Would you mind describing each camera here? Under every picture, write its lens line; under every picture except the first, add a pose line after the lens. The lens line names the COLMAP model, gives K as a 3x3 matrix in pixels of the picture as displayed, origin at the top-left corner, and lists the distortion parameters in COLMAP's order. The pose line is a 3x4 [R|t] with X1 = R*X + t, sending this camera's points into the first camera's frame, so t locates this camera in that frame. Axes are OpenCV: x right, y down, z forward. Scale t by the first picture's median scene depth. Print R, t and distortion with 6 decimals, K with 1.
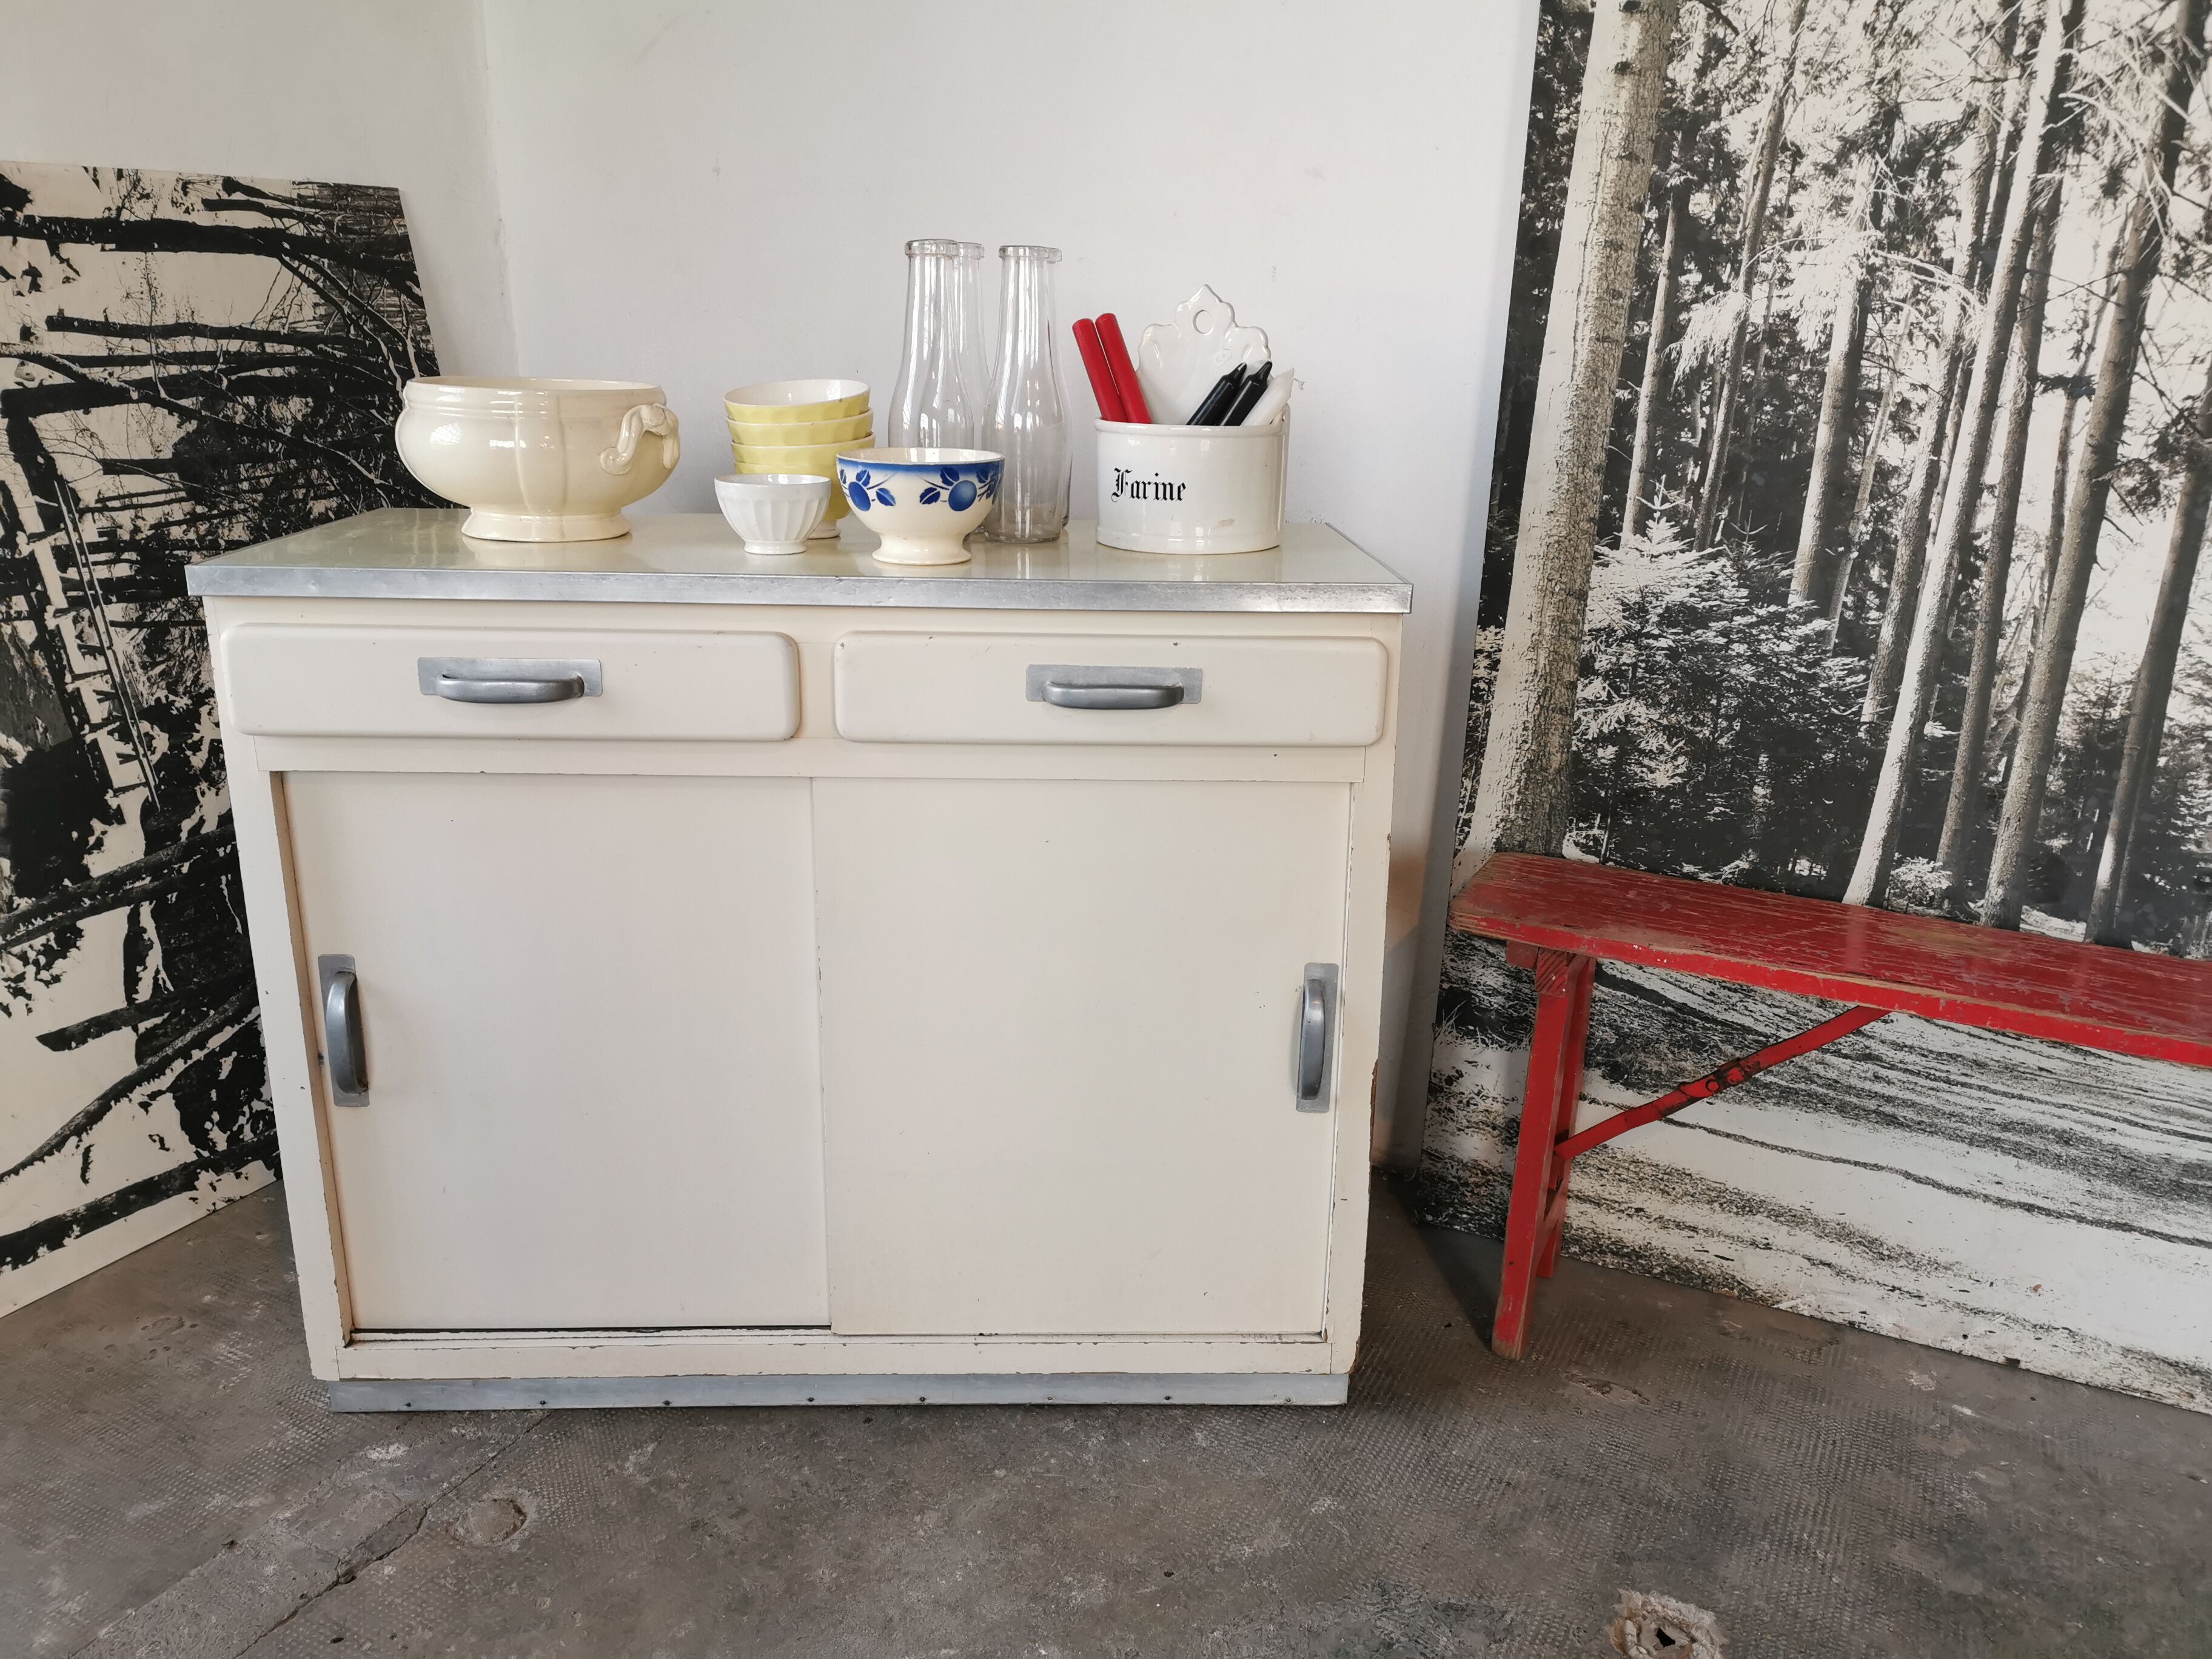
lens RADIAL K [[1699.3, 0, 1110.4], [0, 1699.3, 836.8], [0, 0, 1]] dist [0.037756, -0.064693]
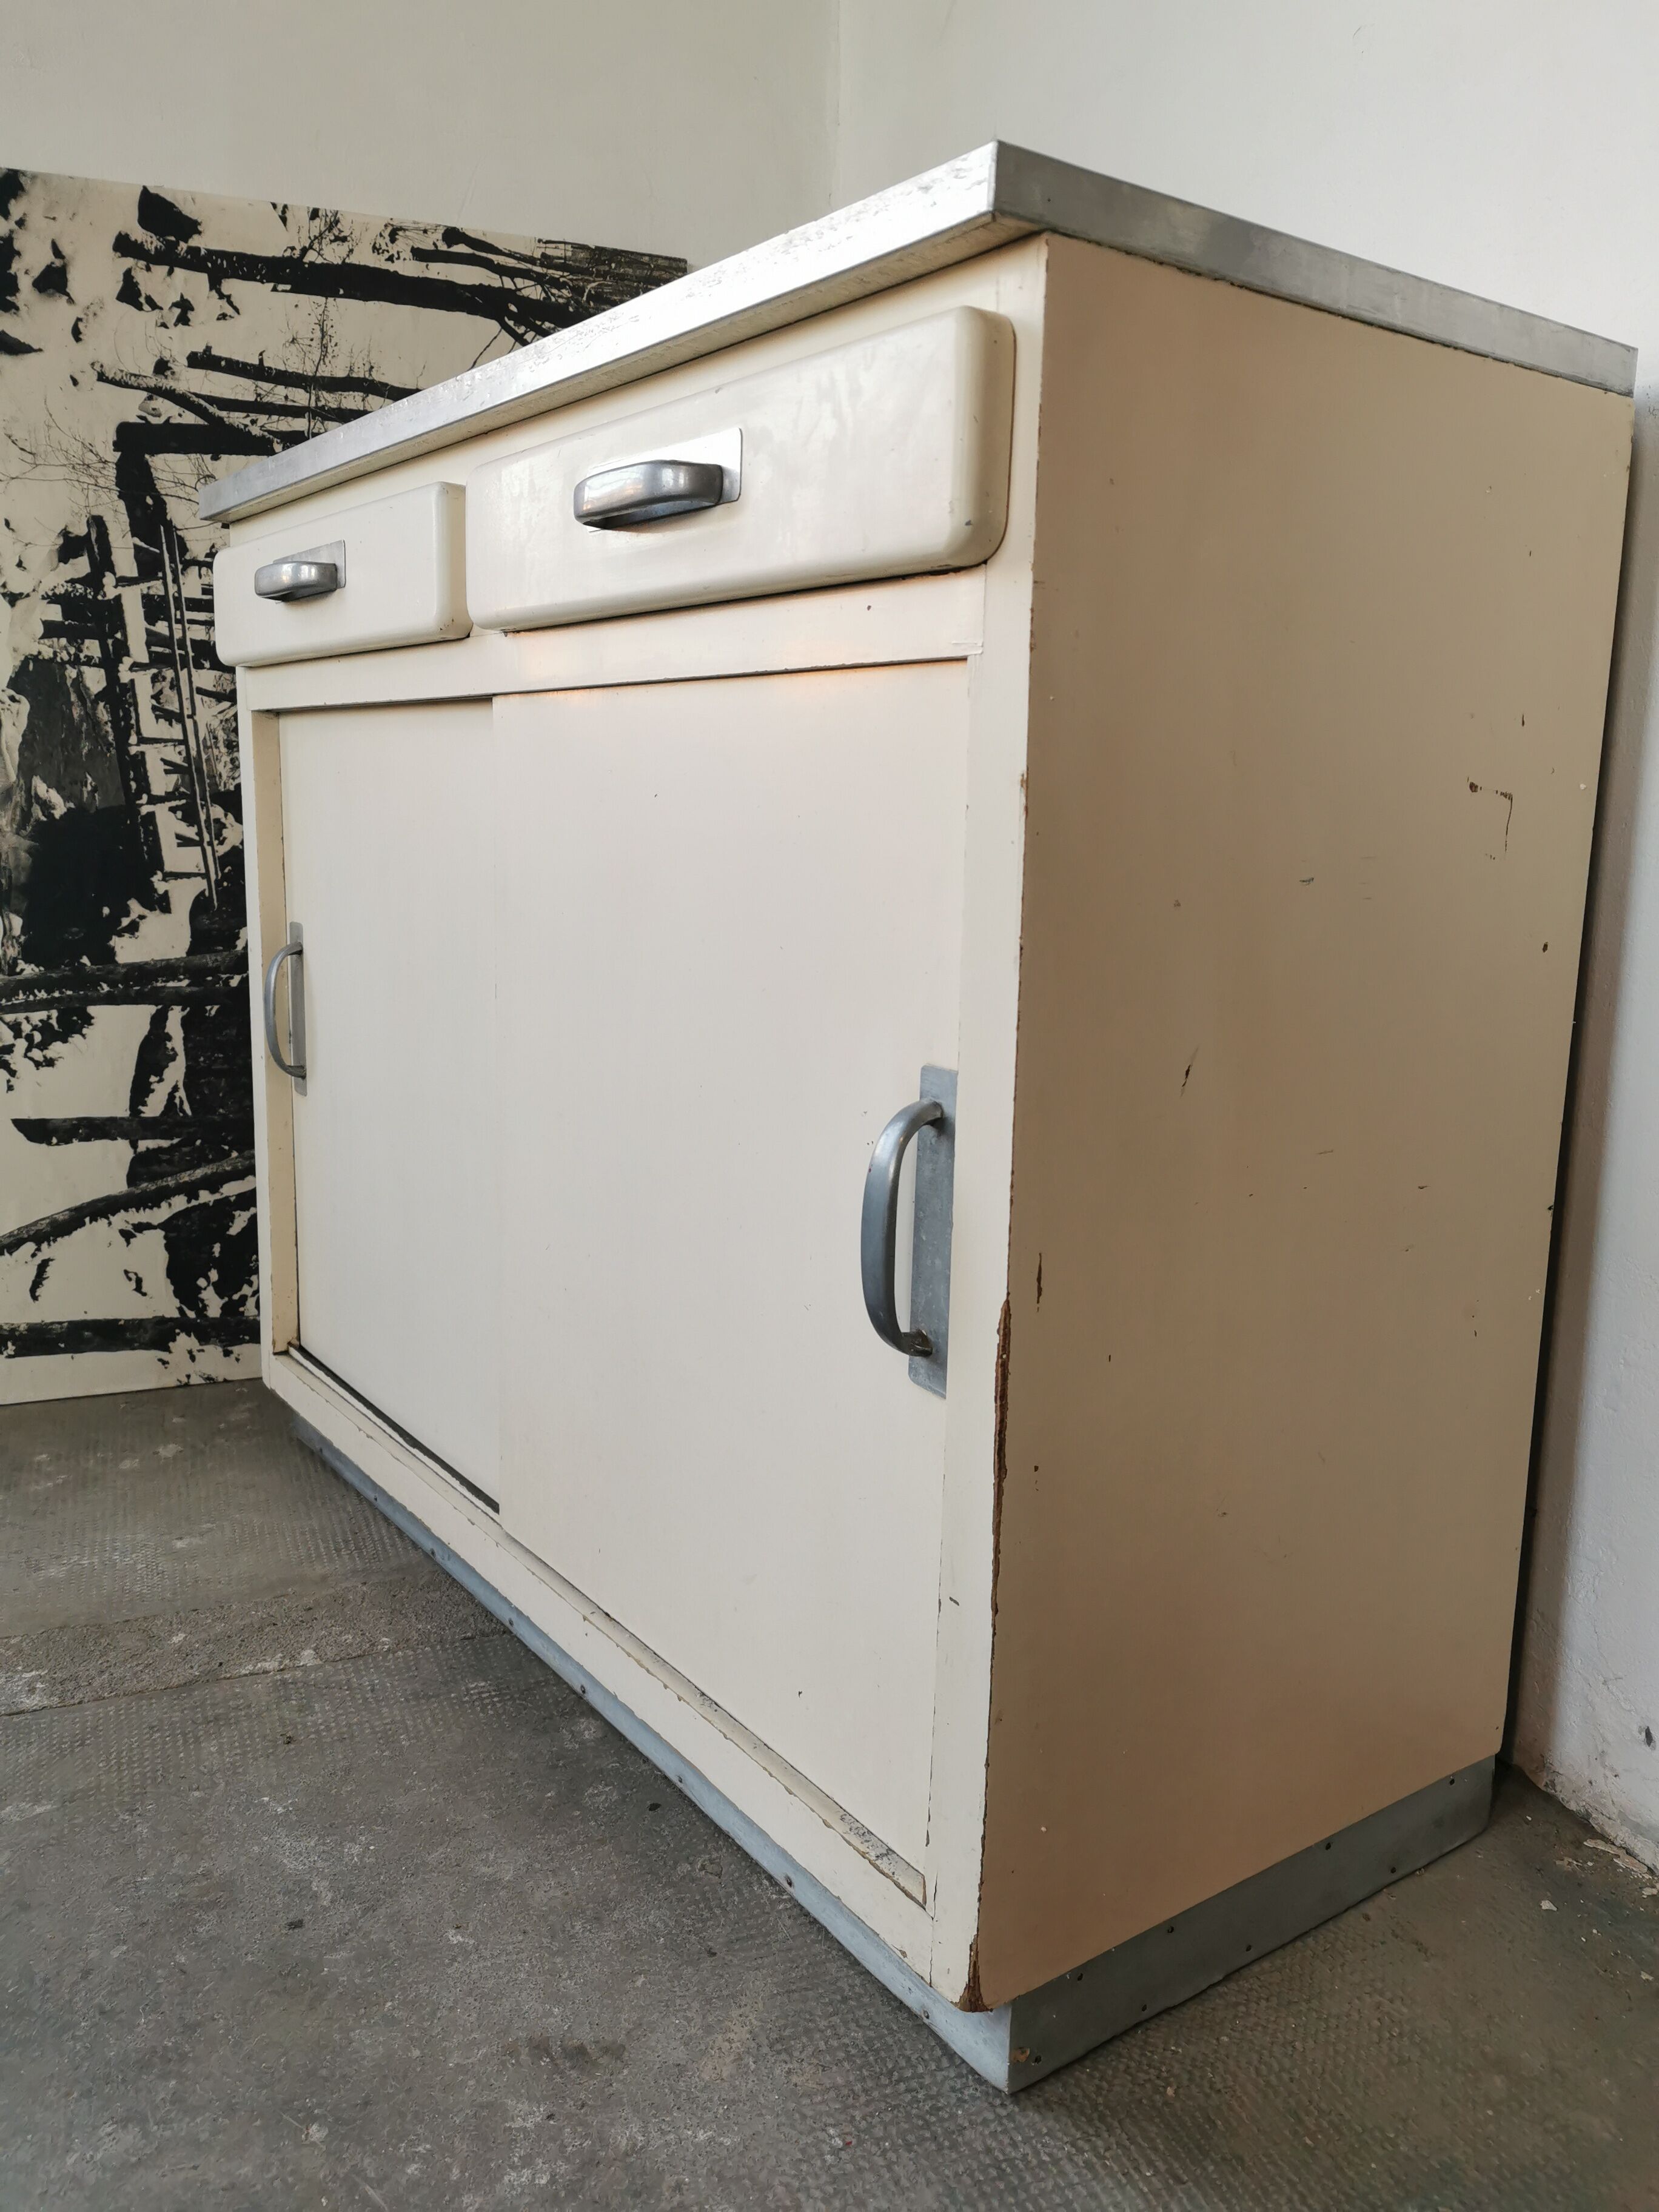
lens RADIAL K [[1699.3, 0, 859.1], [0, 1699.3, 1110.5], [0, 0, 1]] dist [0.037756, -0.064693]
pose [[0.752415, 0.112418, -0.649026, 0.286004], [-0.202863, 0.976983, -0.065956, 0.080497], [0.626673, 0.181289, 0.757902, 0.589088]]
